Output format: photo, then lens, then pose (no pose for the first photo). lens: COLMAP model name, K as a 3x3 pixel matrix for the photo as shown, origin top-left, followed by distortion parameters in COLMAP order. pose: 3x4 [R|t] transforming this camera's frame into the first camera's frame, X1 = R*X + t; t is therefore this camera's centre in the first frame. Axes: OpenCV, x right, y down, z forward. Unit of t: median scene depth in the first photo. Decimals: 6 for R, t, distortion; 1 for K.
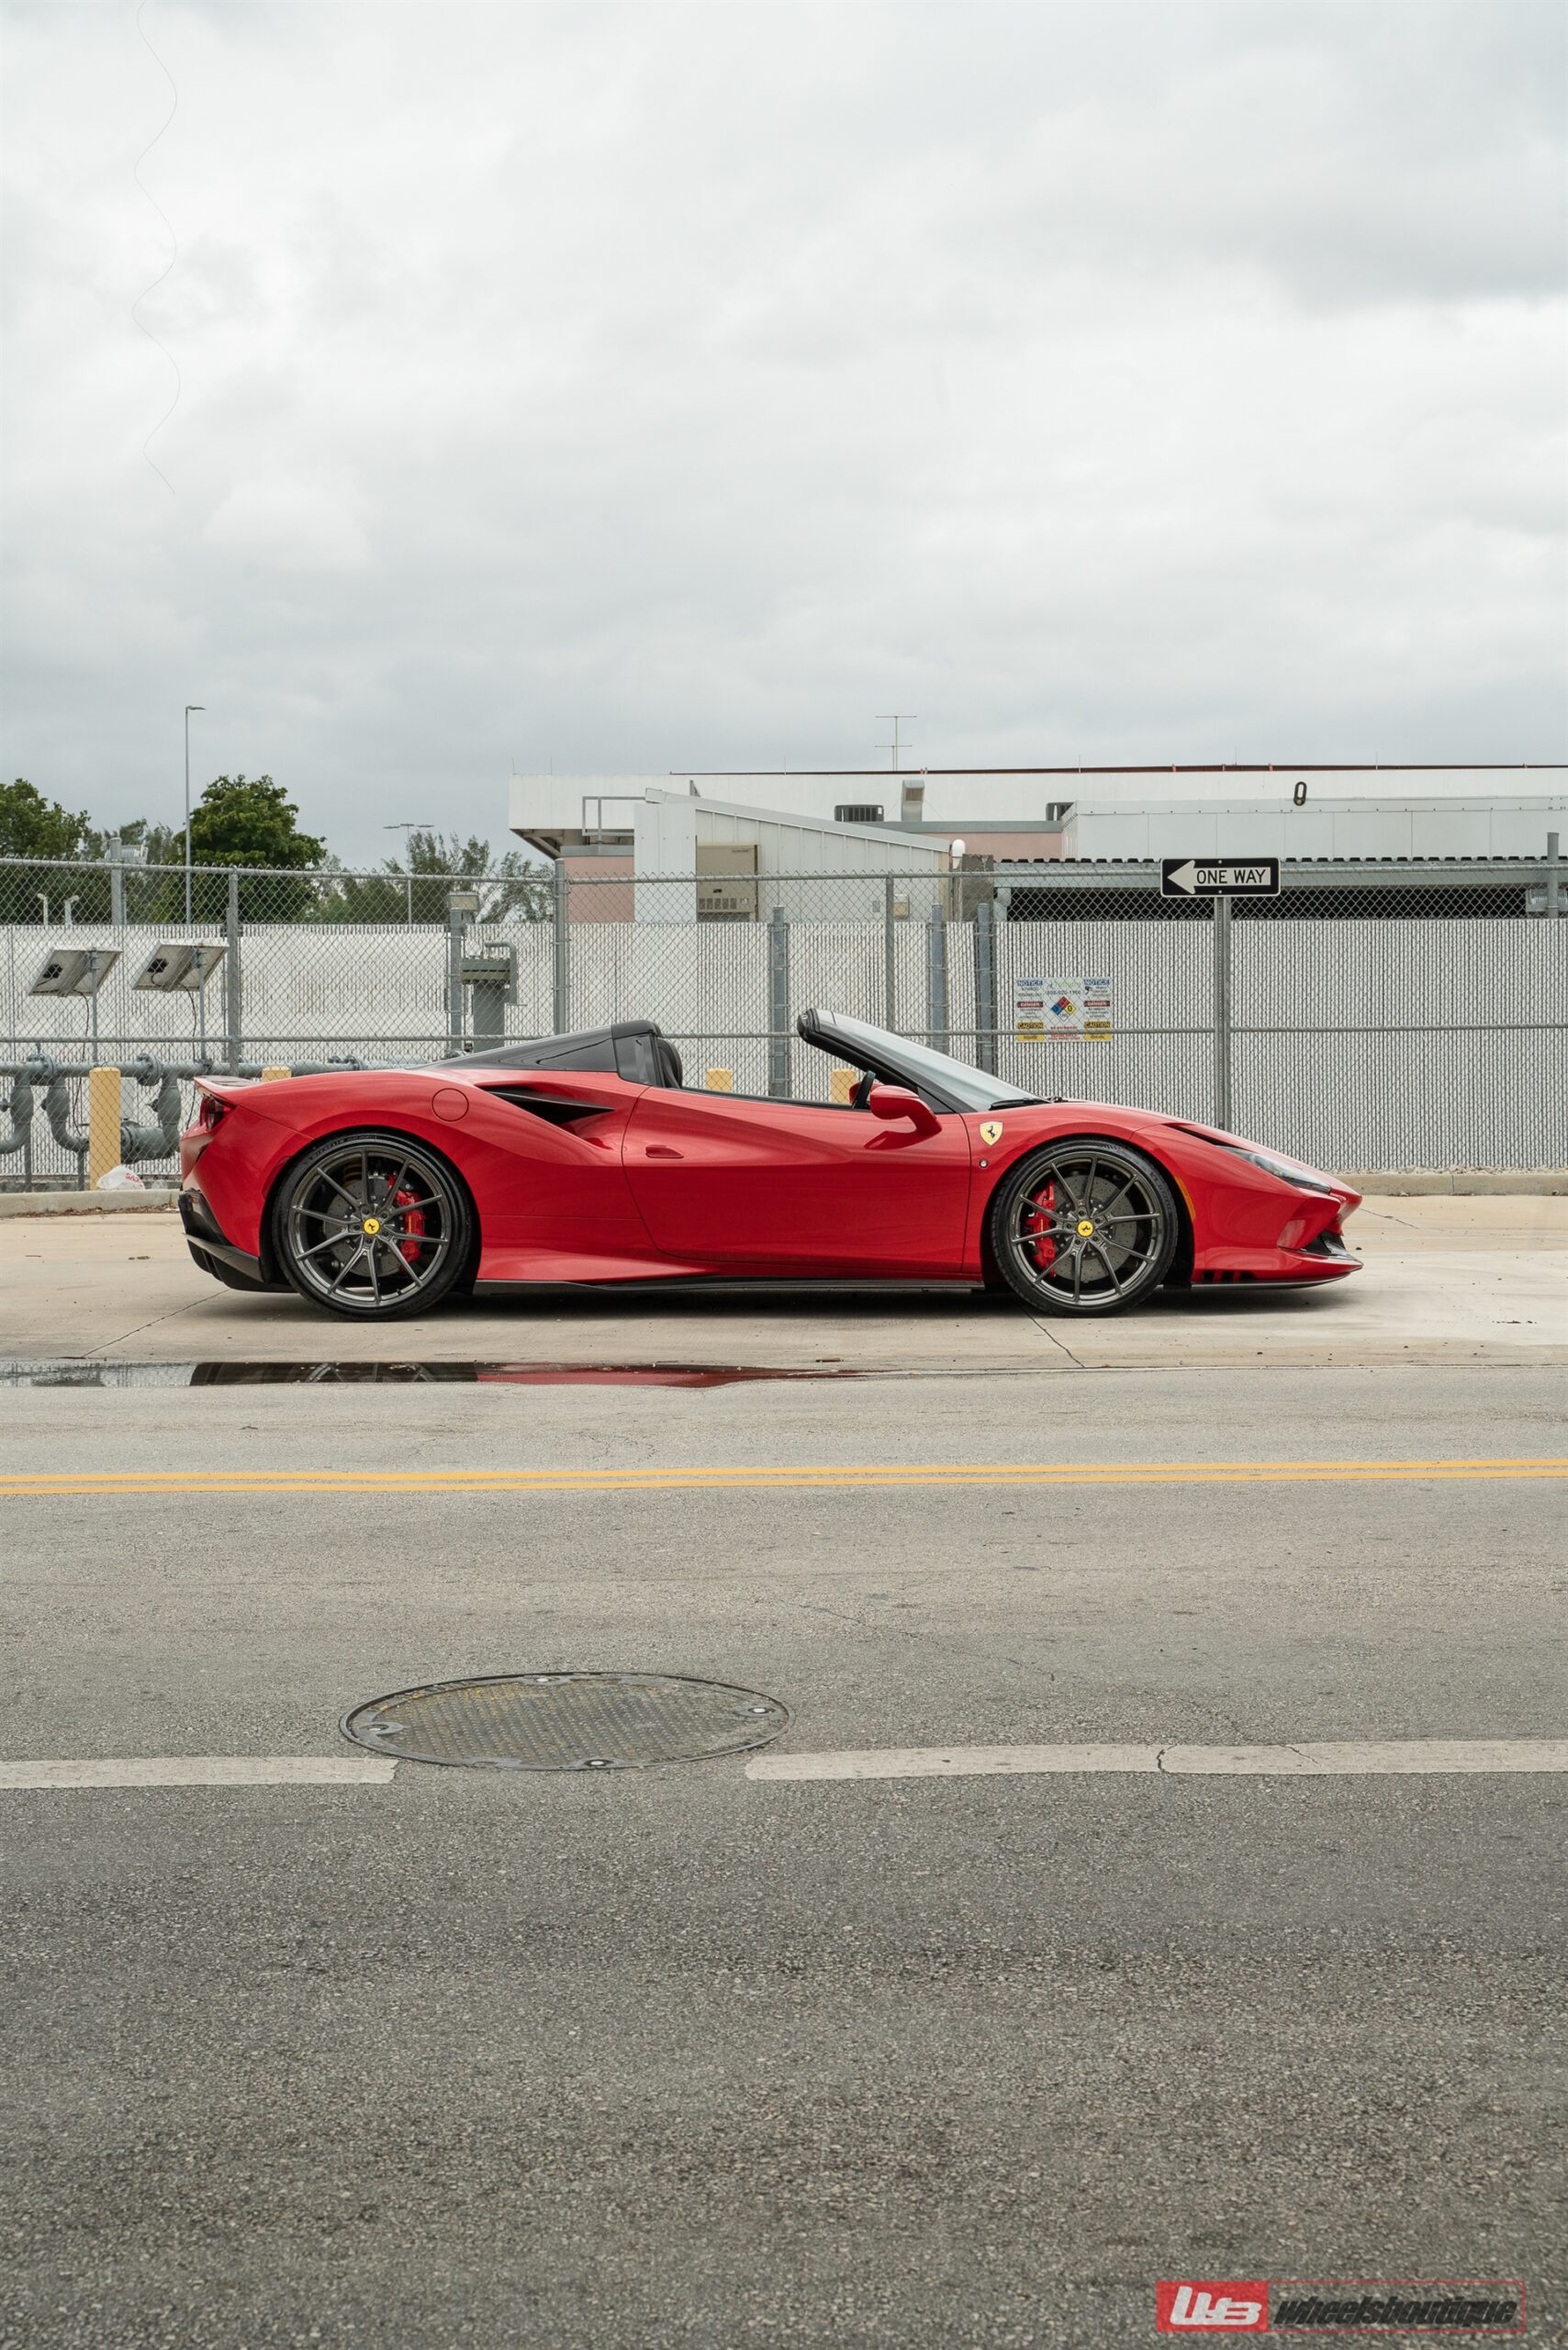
lens RADIAL K [[10890.8, 0, 784.0], [0, 10890.8, 1175.0], [0, 0, 1]] dist [1.545895, 6.783717]
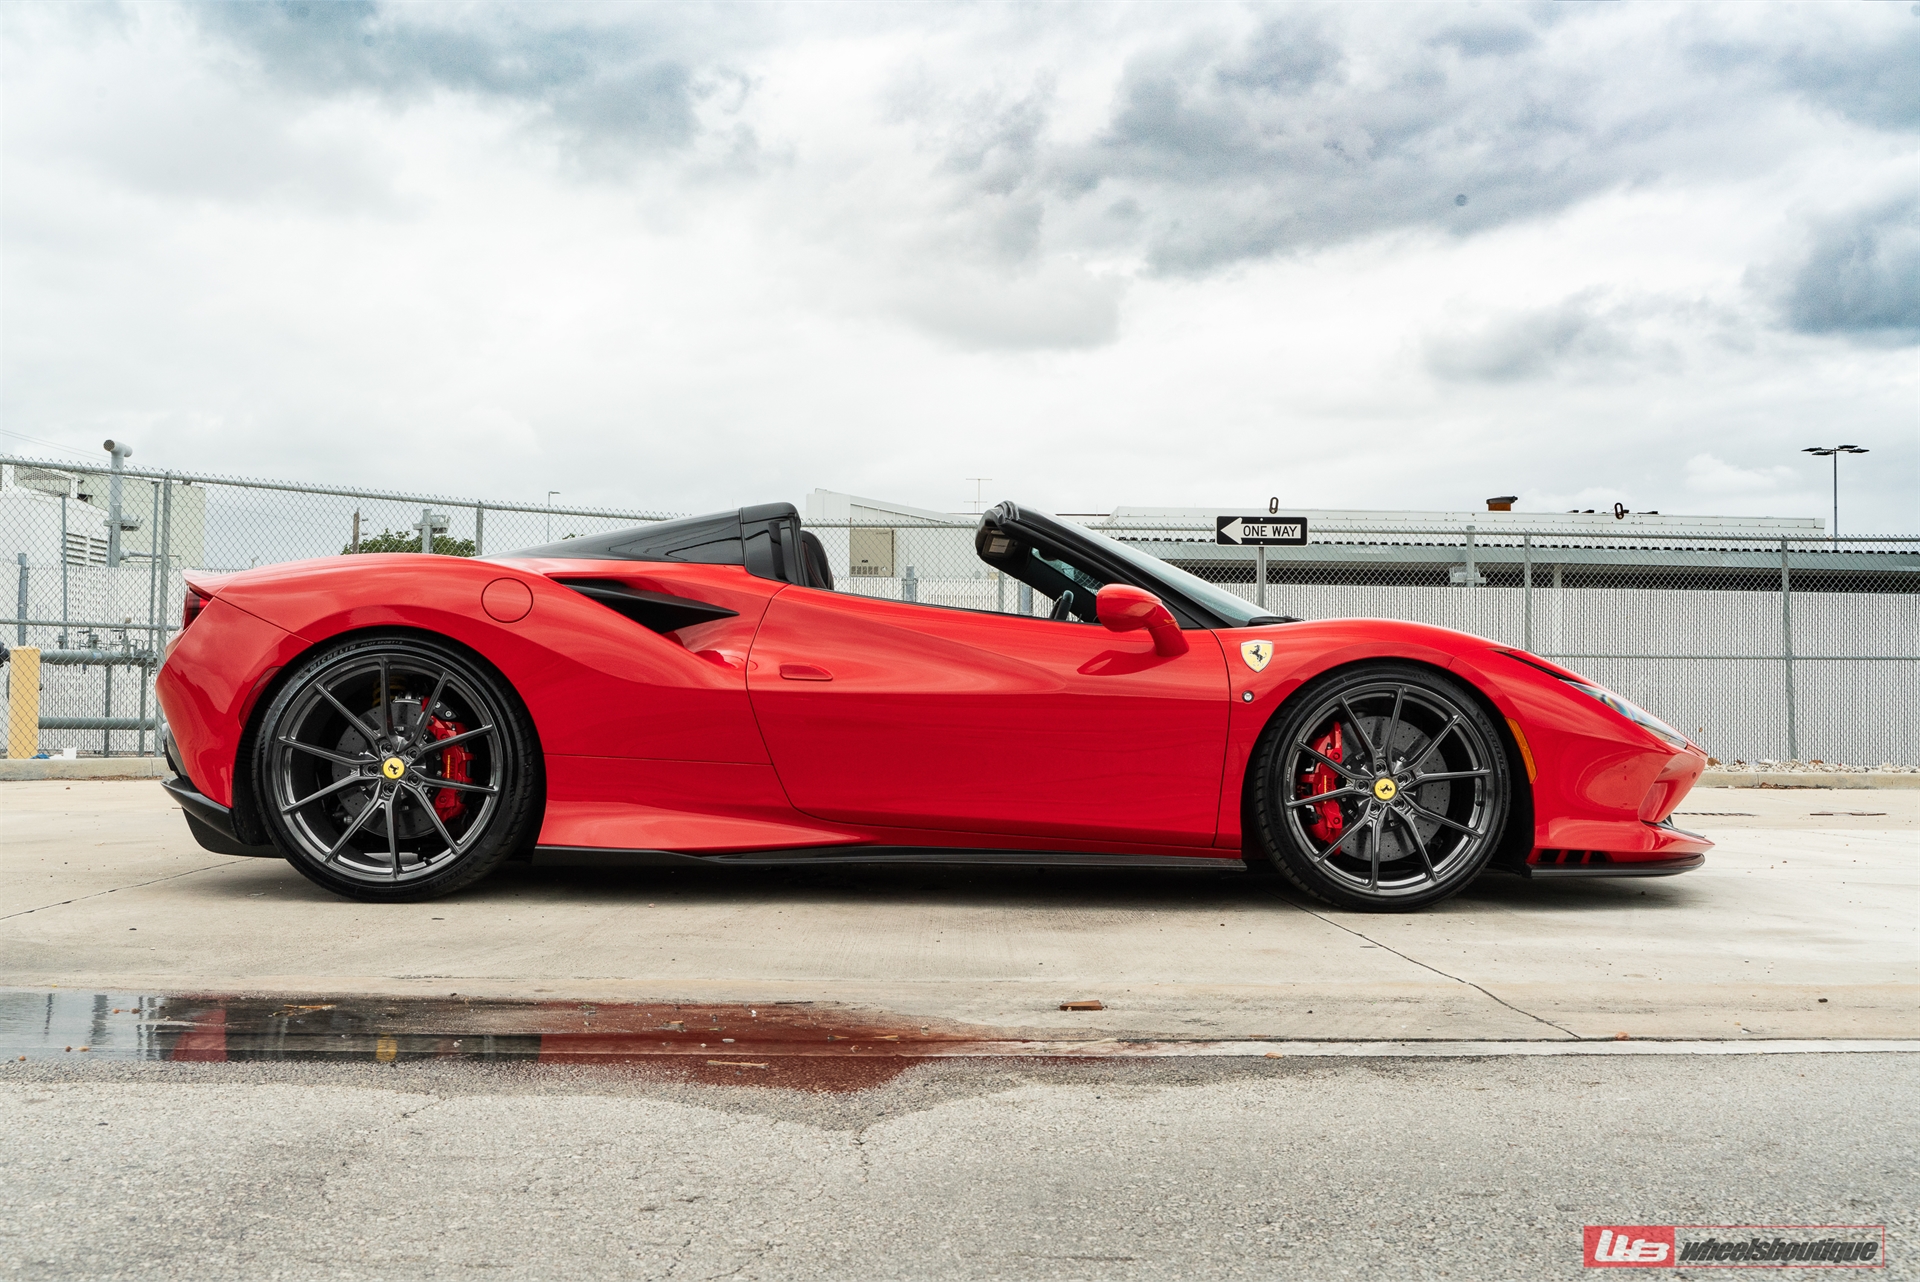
lens RADIAL K [[4388.9, 0, 807.1], [0, 4388.9, 687.5], [0, 0, 1]] dist [-0.020539, 0.016306]
pose [[0.999719, 0.016516, -0.017013, -0.005960], [-0.016914, 0.999580, -0.023541, 0.005687], [0.016617, 0.023822, 0.999578, 0.707478]]
